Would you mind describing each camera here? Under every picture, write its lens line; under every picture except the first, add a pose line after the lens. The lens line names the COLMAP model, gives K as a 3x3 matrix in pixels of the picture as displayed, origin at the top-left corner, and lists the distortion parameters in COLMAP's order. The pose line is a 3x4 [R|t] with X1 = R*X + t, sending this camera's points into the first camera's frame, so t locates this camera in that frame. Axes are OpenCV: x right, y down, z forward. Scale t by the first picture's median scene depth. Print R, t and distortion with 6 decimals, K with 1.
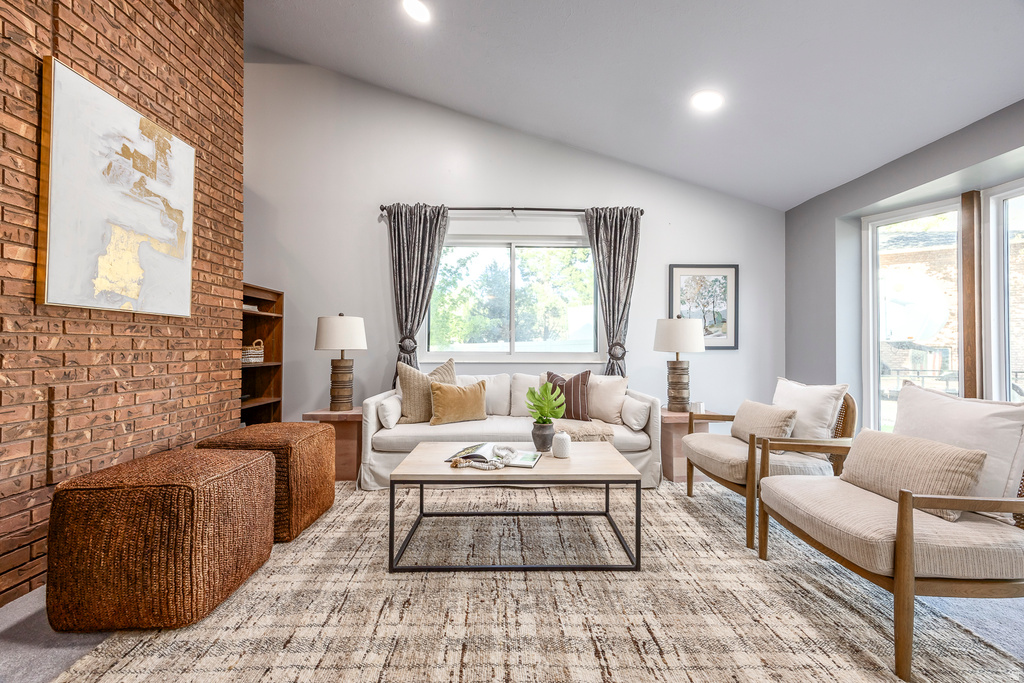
lens RADIAL K [[405.2, 0, 512.6], [0, 405.2, 342.2], [0, 0, 1]] dist [0.008402, -0.000969]
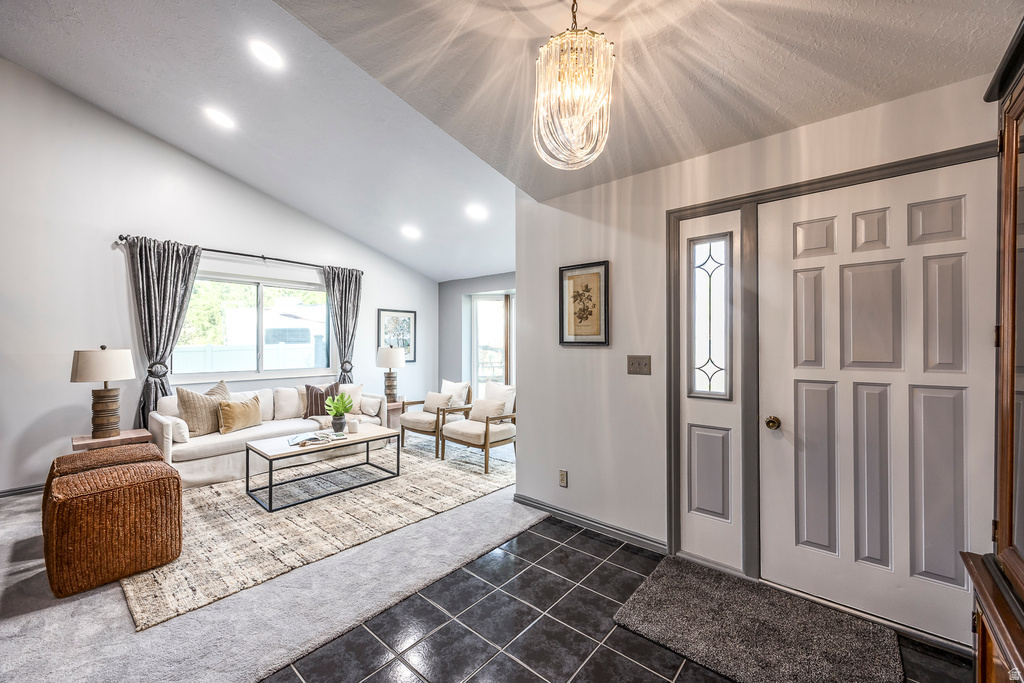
lens RADIAL K [[405.2, 0, 509.0], [0, 405.2, 343.9], [0, 0, 1]] dist [0.008402, -0.000969]
pose [[0.680273, -0.005570, 0.732938, -0.596773], [-0.004928, 0.999914, 0.012173, -0.115266], [-0.732942, -0.011893, 0.680187, -0.610066]]
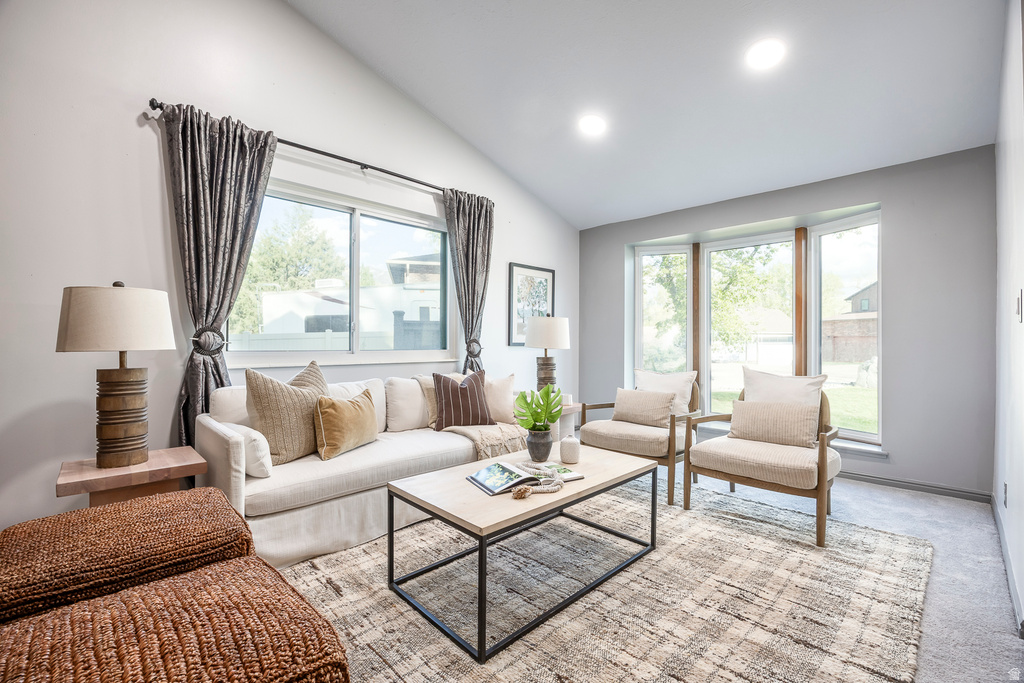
lens RADIAL K [[439.9, 0, 510.9], [0, 439.9, 341.3], [0, 0, 1]] dist [-0.015249, -0.000637]
pose [[0.724187, 0.000543, 0.689603, -0.547474], [-0.009852, 0.999906, 0.009558, -0.005435], [-0.689533, -0.013716, 0.724125, 0.287836]]
